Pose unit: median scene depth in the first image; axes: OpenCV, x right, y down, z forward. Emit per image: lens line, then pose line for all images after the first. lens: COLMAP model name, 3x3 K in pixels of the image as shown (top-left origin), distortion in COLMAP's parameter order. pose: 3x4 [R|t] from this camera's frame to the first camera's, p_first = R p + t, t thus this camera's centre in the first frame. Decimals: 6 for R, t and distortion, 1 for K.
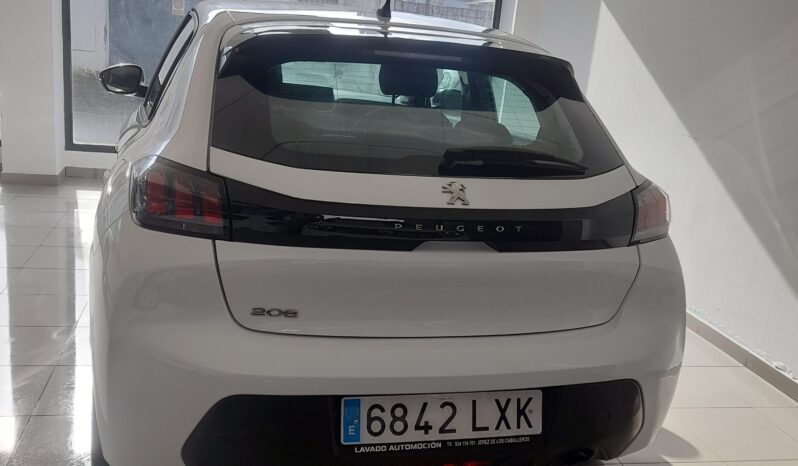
lens RADIAL K [[790.7, 0, 399.6], [0, 790.7, 255.0], [0, 0, 1]] dist [0.006549, 0.011836]
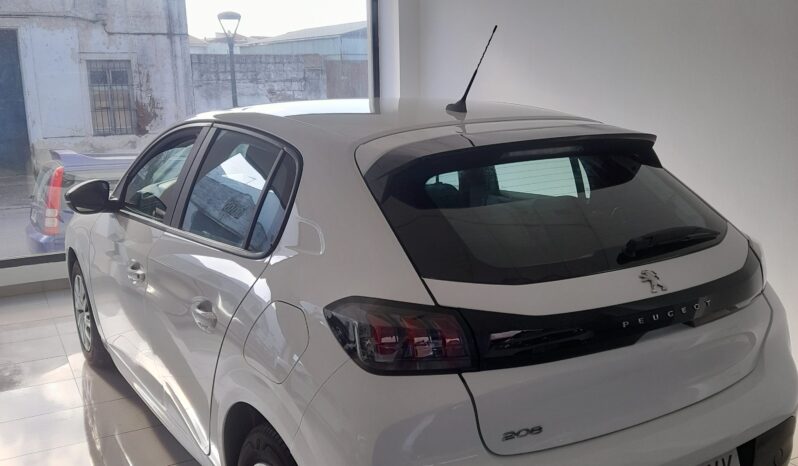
lens RADIAL K [[790.7, 0, 399.6], [0, 790.7, 255.0], [0, 0, 1]] dist [0.006549, 0.011836]
pose [[0.951140, -0.169545, 0.258044, -0.512017], [0.179583, 0.983618, -0.015660, -0.155343], [-0.251162, 0.061235, 0.966006, 0.066387]]
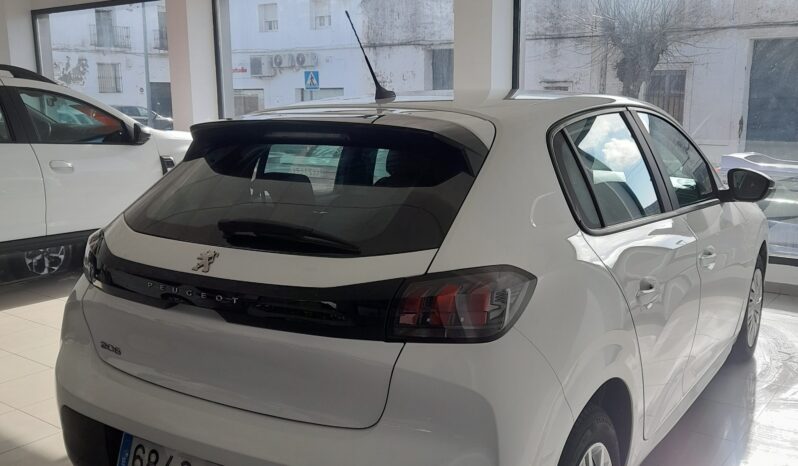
lens RADIAL K [[790.7, 0, 399.6], [0, 790.7, 255.0], [0, 0, 1]] dist [0.006549, 0.011836]
pose [[0.645483, 0.049418, -0.762175, 1.033316], [-0.146962, 0.987293, -0.060447, -0.059644], [0.749503, 0.151028, 0.644543, 0.513082]]
